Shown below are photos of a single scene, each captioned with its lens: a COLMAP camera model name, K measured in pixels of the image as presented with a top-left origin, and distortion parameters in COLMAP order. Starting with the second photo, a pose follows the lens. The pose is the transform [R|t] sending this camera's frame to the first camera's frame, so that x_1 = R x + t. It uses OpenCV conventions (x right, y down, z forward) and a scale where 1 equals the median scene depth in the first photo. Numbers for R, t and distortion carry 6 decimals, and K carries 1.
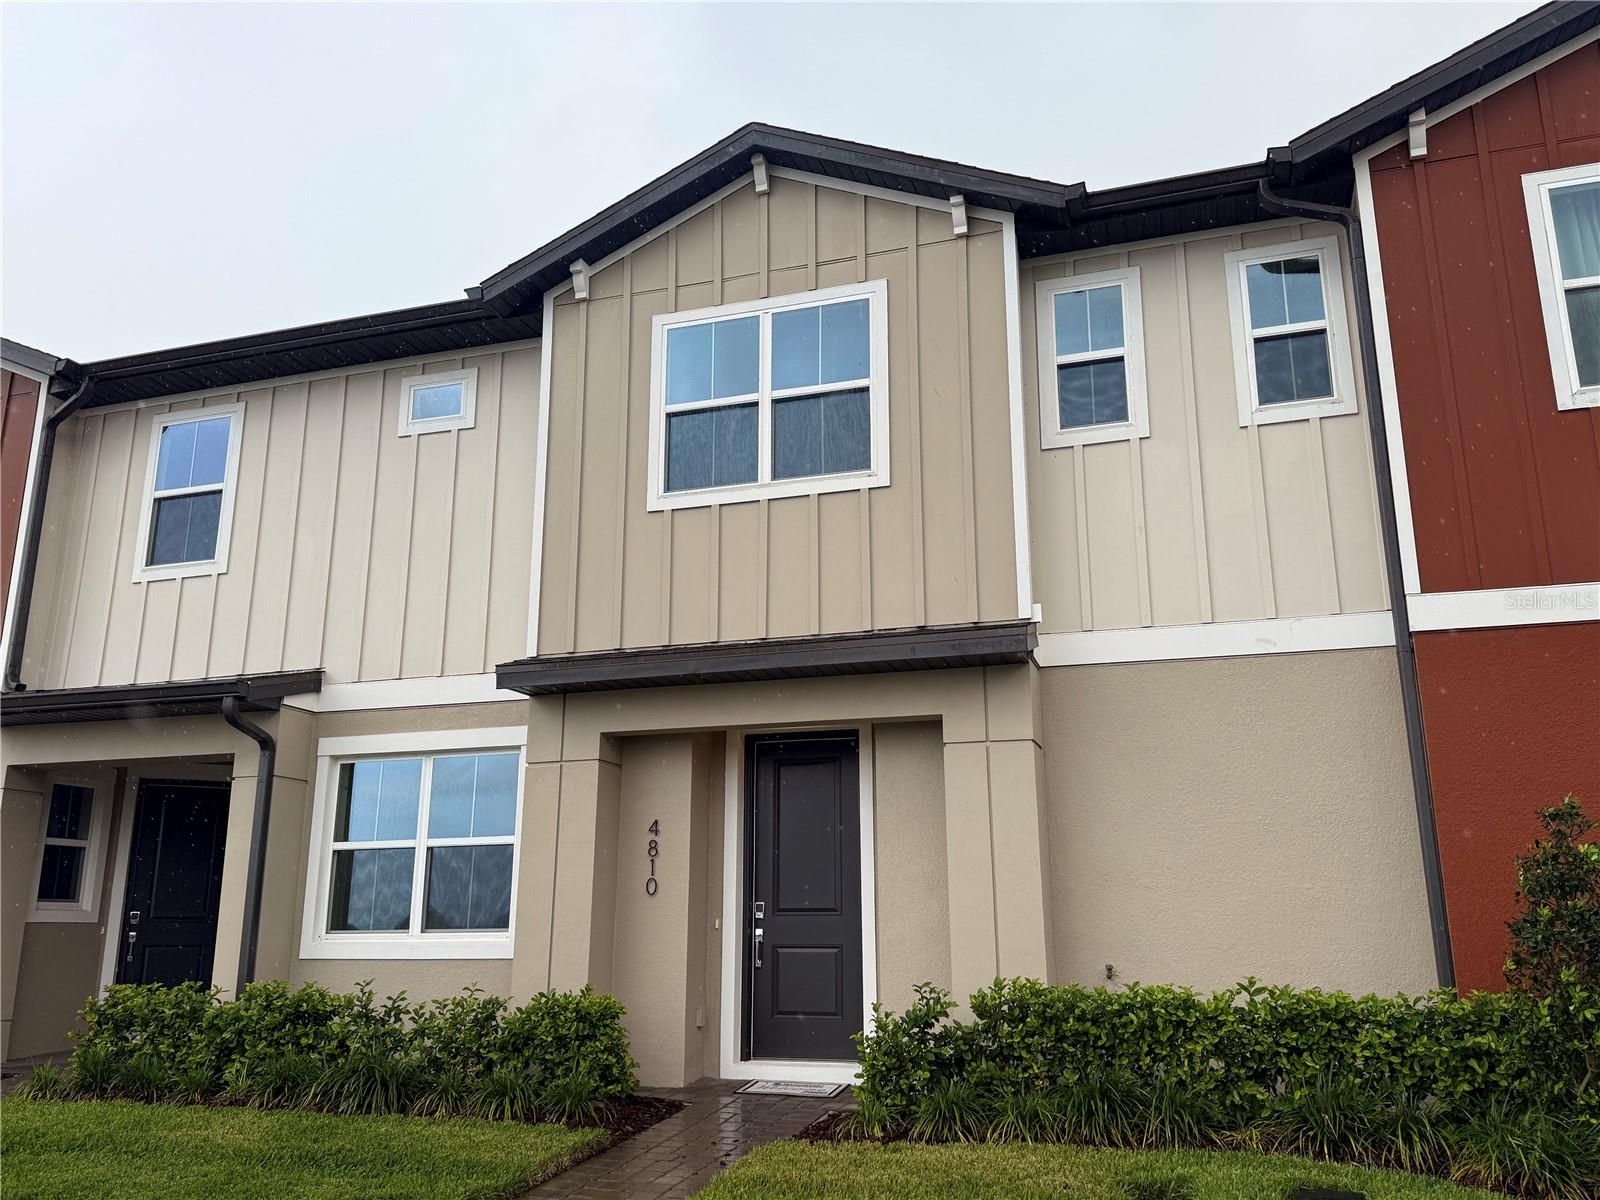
lens RADIAL K [[1306.3, 0, 794.0], [0, 1306.3, 595.1], [0, 0, 1]] dist [0.129392, -0.017255]
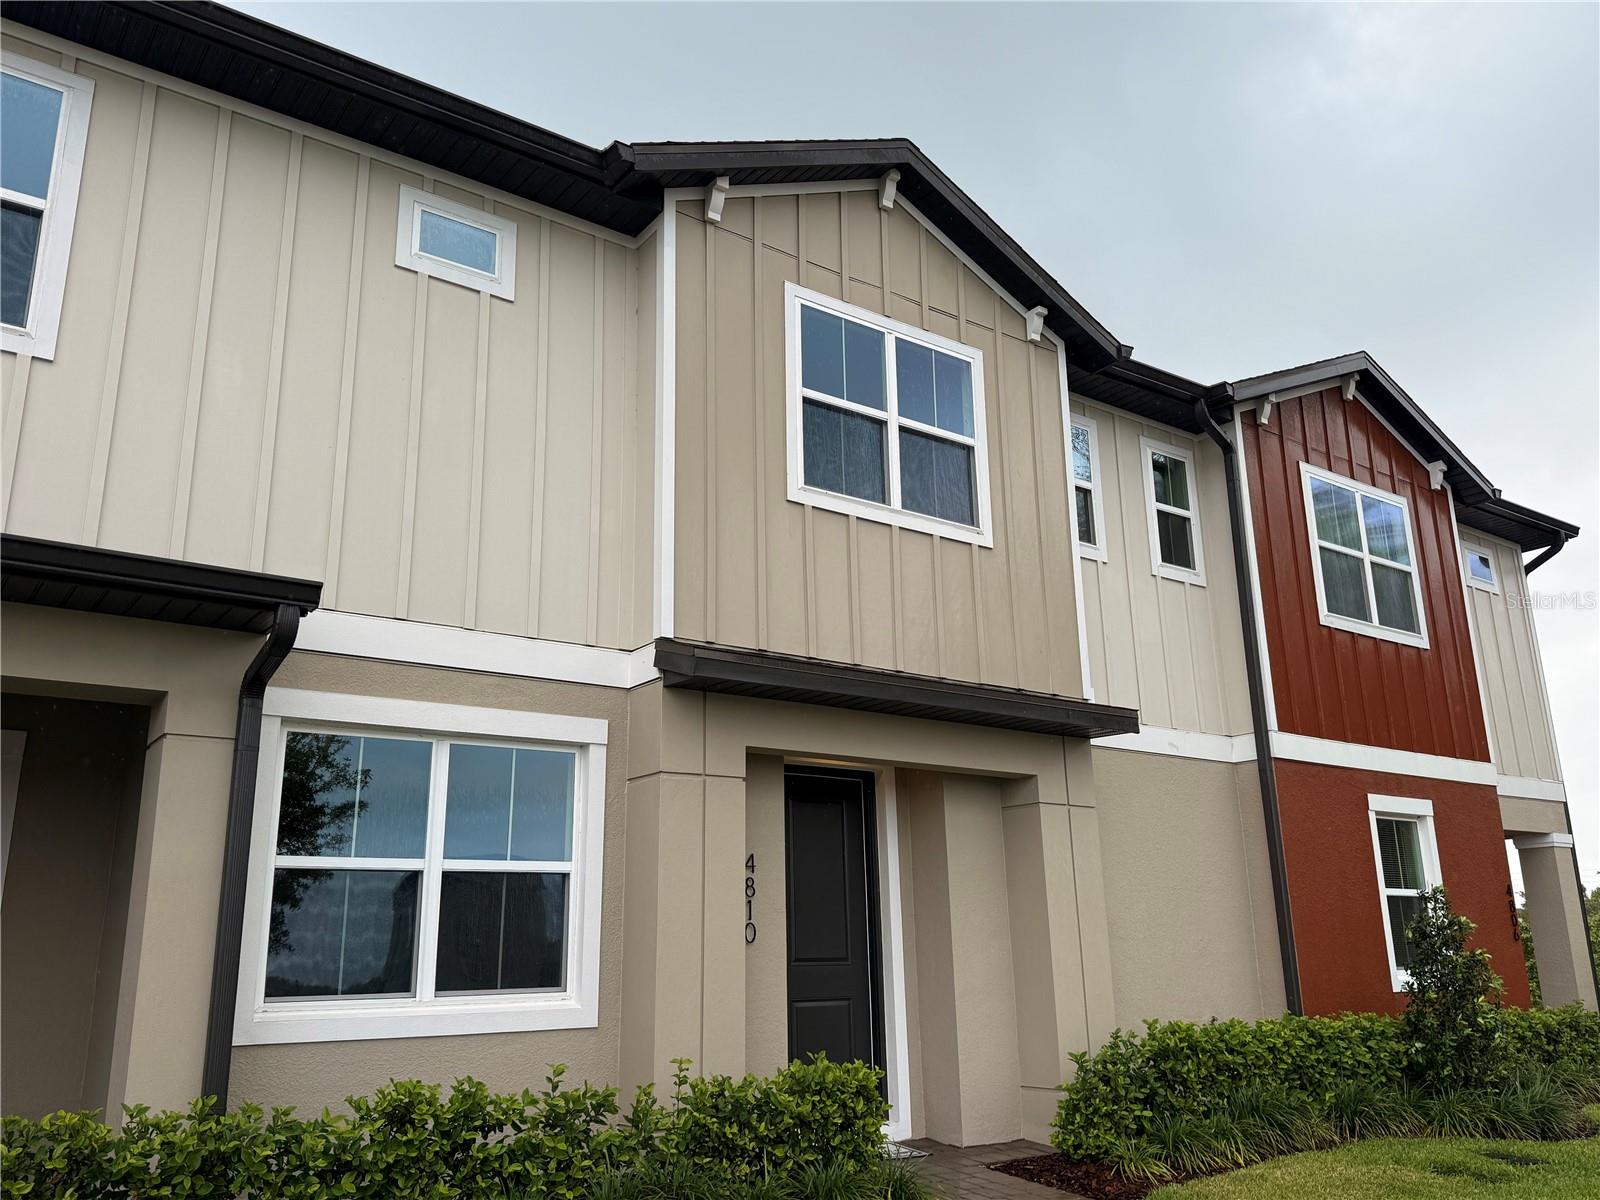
lens RADIAL K [[1306.3, 0, 815.1], [0, 1306.3, 593.9], [0, 0, 1]] dist [0.129392, -0.017255]
pose [[0.566044, 0.212904, 0.796409, -0.805501], [-0.189161, 0.973843, -0.125892, 0.106615], [-0.802380, -0.079389, 0.591510, 0.475068]]
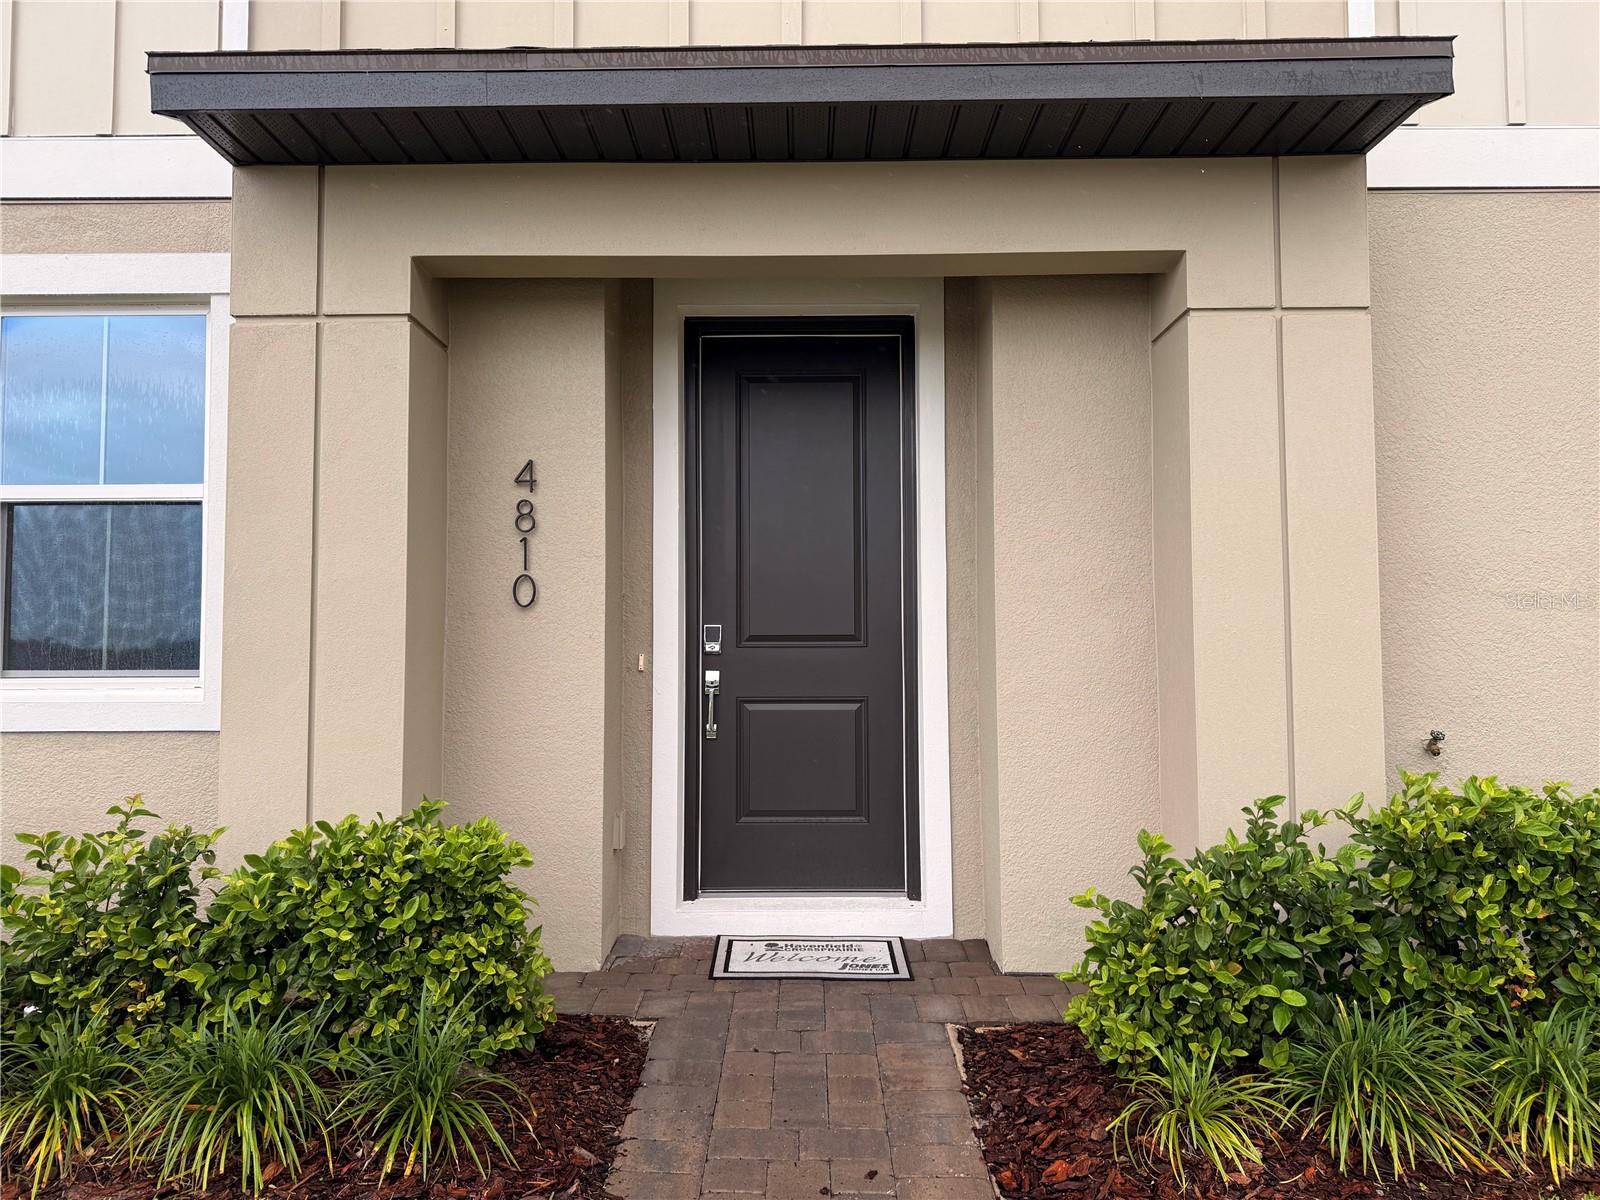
lens RADIAL K [[1116.7, 0, 794.7], [0, 1116.7, 603.1], [0, 0, 1]] dist [0.062001, -0.079147]
pose [[0.951993, 0.013059, 0.305842, -0.139024], [-0.073871, 0.979364, 0.188119, 0.138391], [-0.297074, -0.201681, 0.933312, 0.572570]]
